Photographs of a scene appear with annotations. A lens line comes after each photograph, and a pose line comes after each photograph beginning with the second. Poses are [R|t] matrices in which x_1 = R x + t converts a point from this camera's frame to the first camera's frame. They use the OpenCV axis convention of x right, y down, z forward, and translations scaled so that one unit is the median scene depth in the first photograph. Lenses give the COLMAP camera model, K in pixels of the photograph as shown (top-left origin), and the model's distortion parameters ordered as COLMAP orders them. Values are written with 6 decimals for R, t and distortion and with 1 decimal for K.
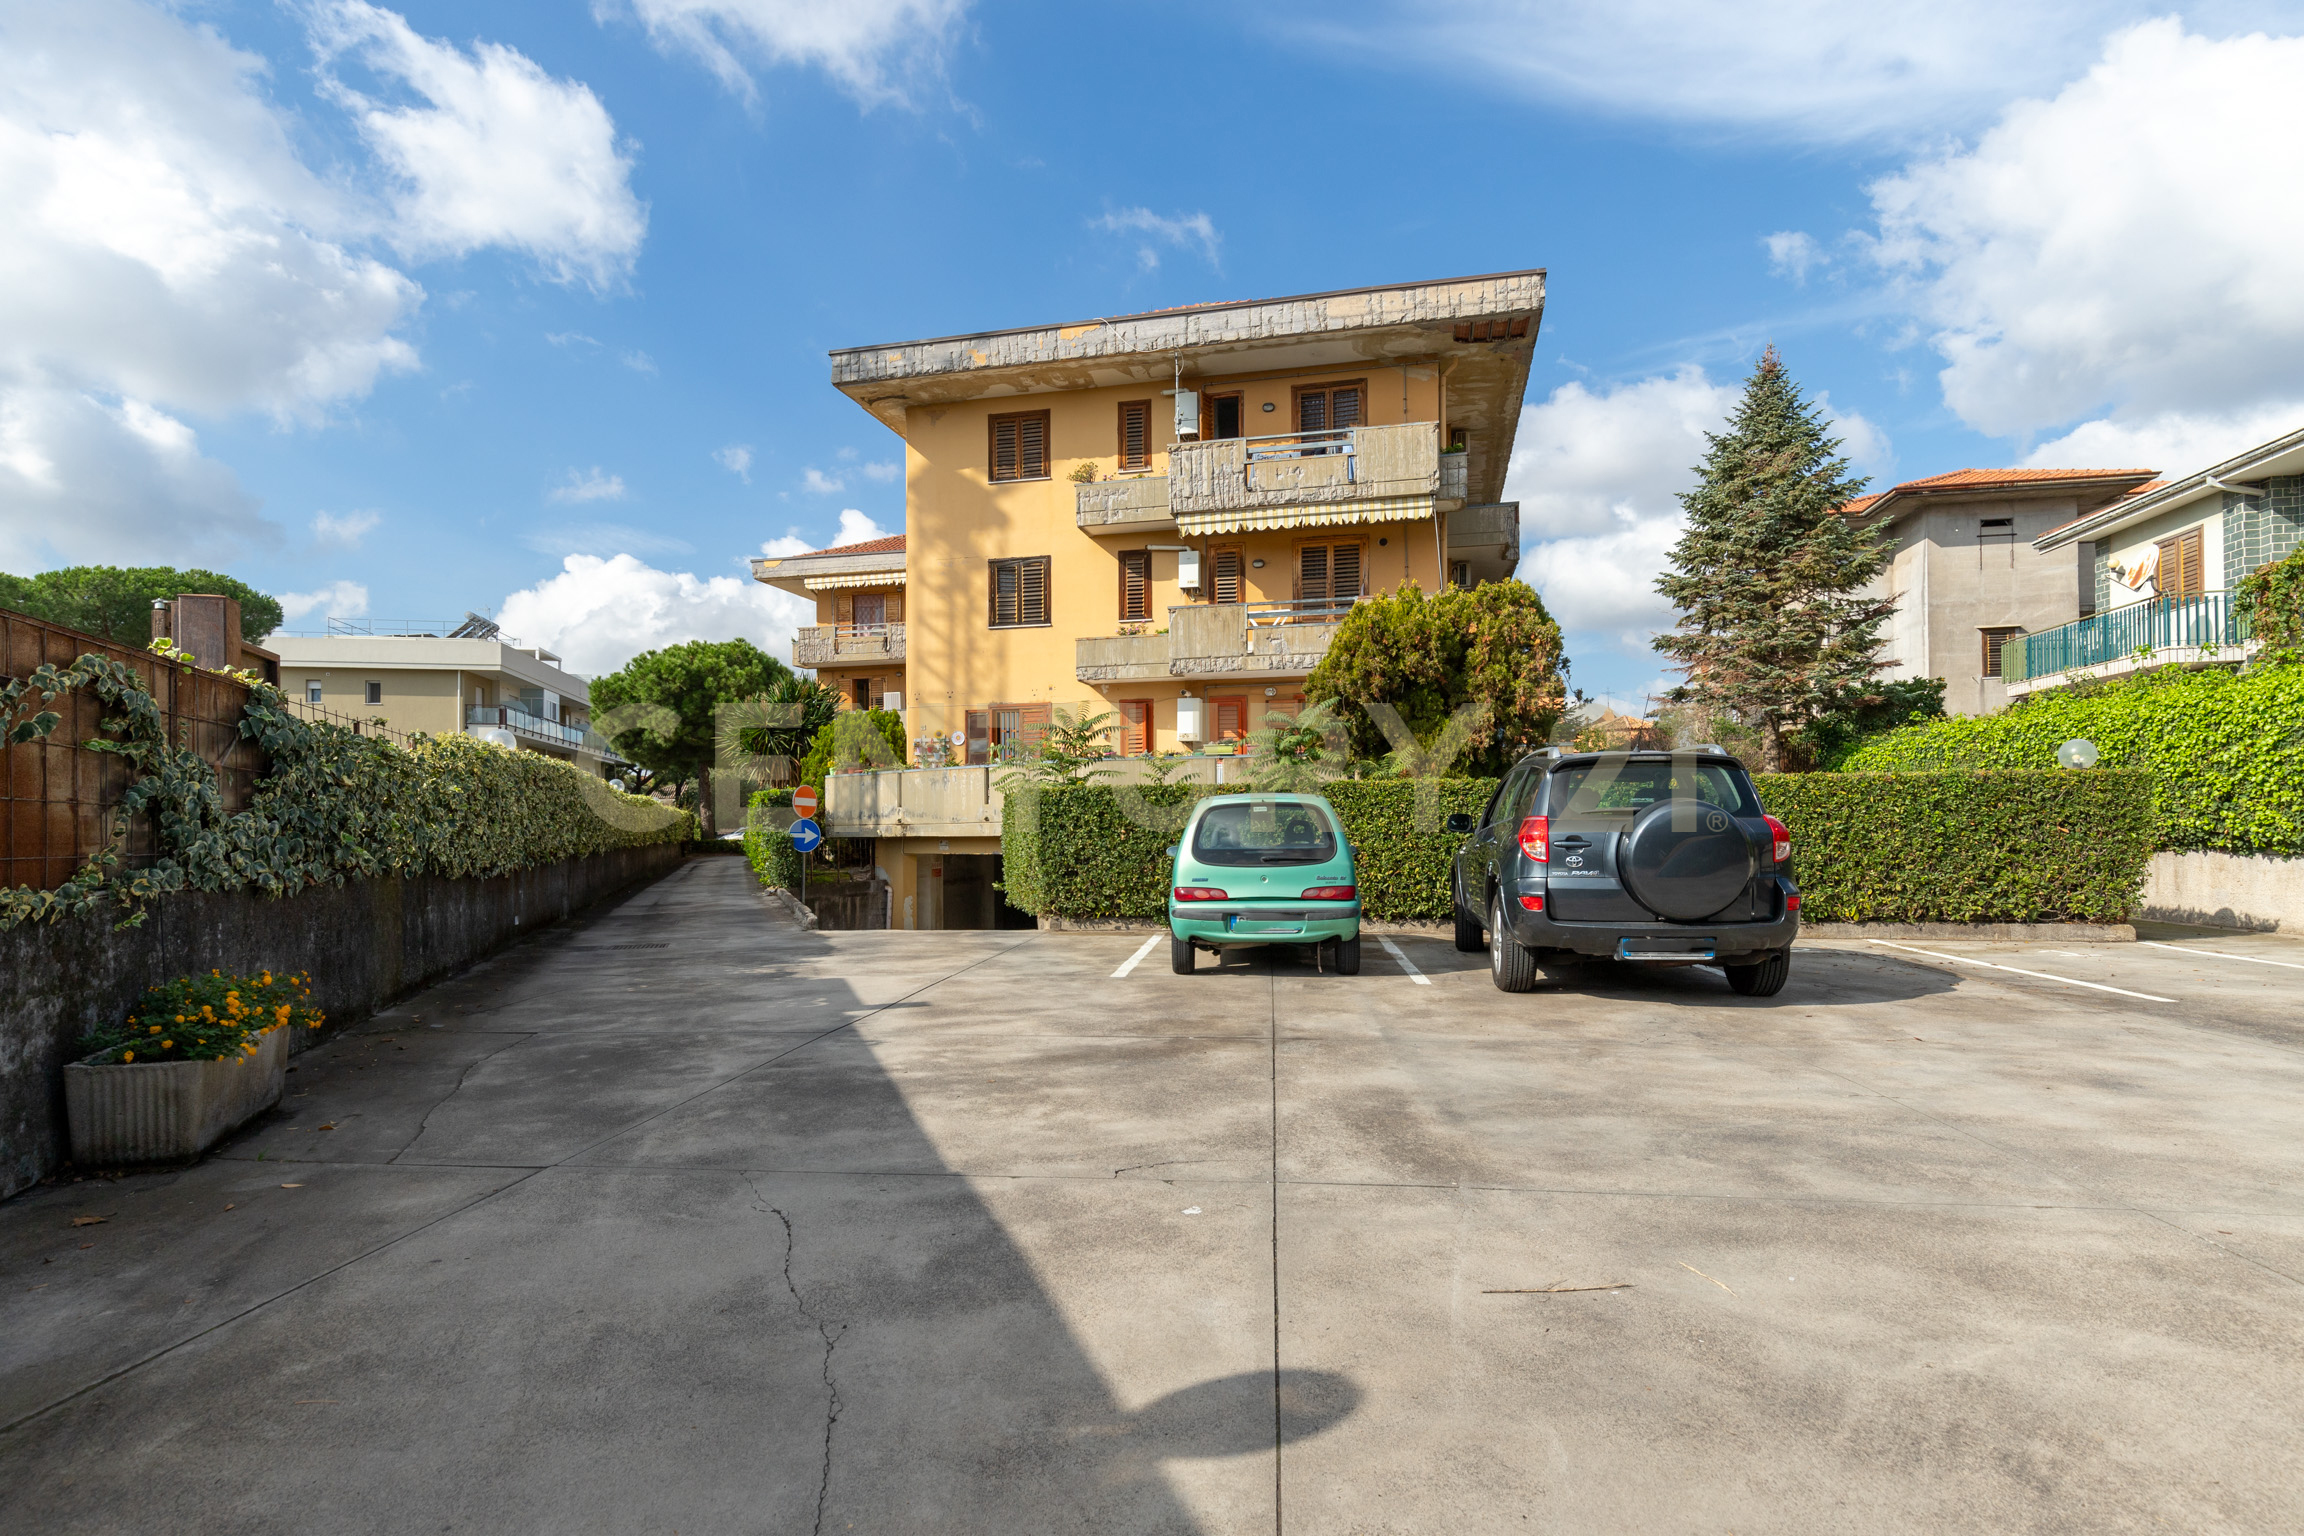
lens RADIAL K [[1155.4, 0, 1145.5], [0, 1155.4, 813.0], [0, 0, 1]] dist [0.002578, 0.001199]
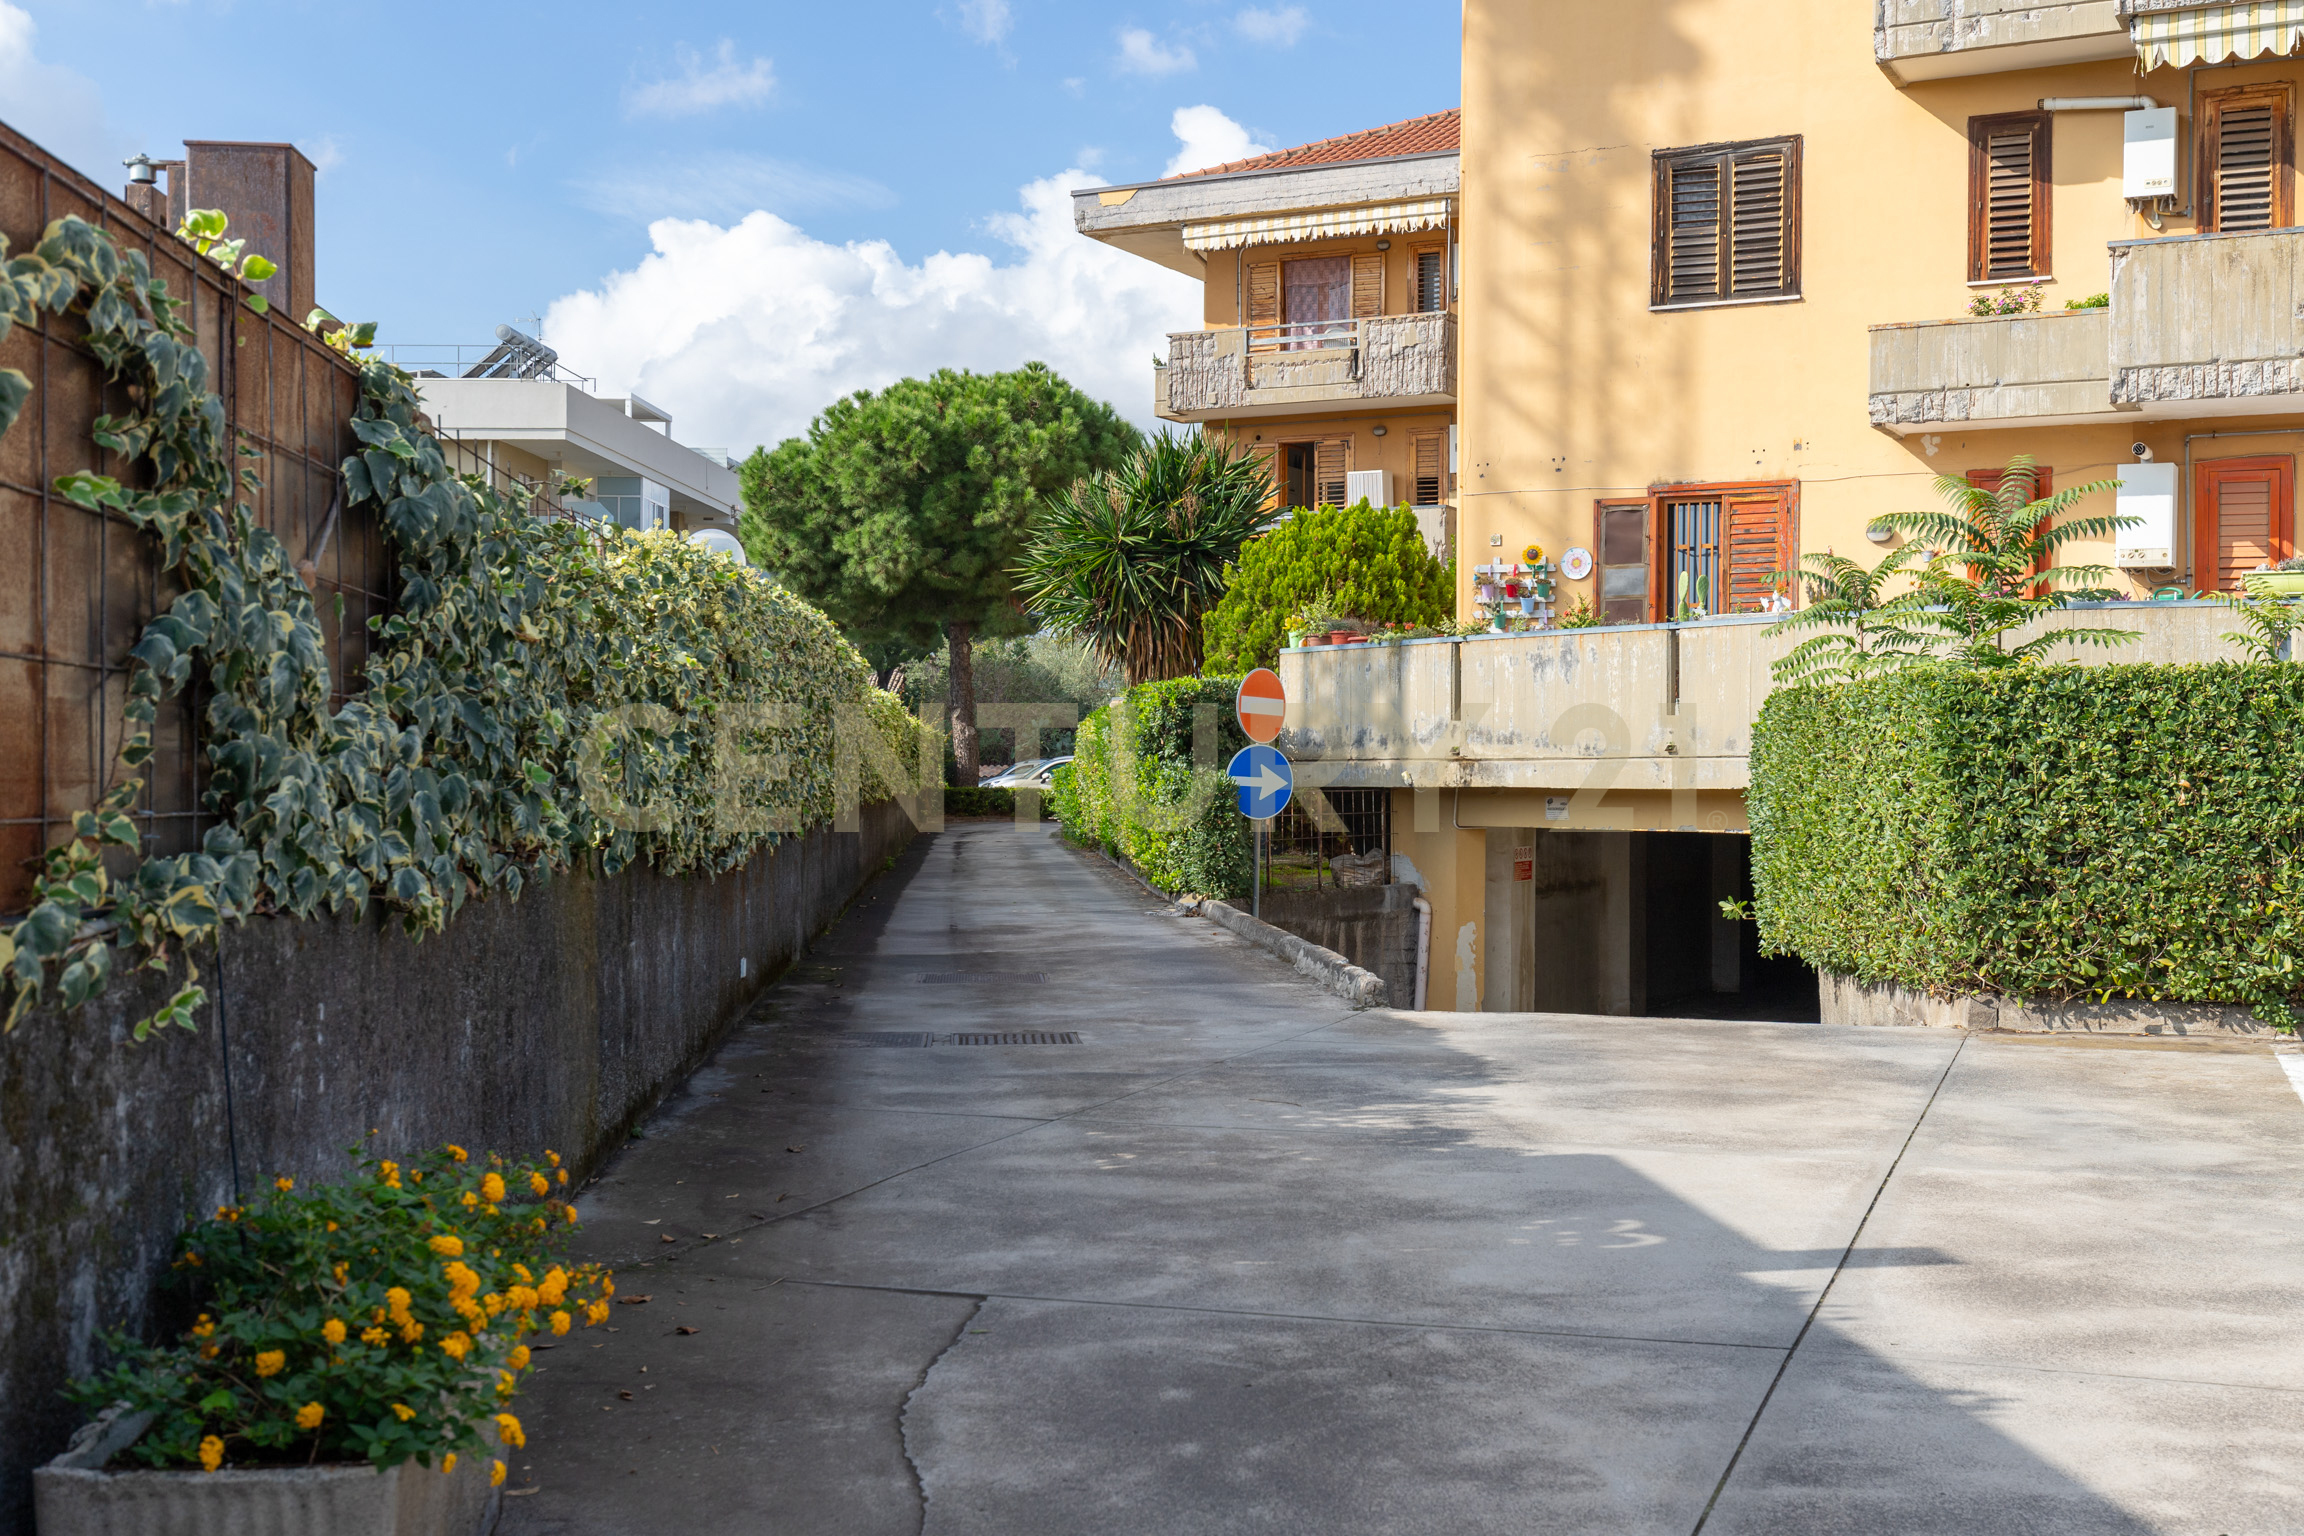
lens RADIAL K [[2266.1, 0, 1152.0], [0, 2266.1, 768.0], [0, 0, 1]] dist [0.008329, -0.003501]
pose [[0.978654, 0.012973, -0.205103, -0.146138], [-0.010629, 0.999865, 0.012524, 0.003432], [0.205238, -0.010077, 0.978660, 0.130336]]
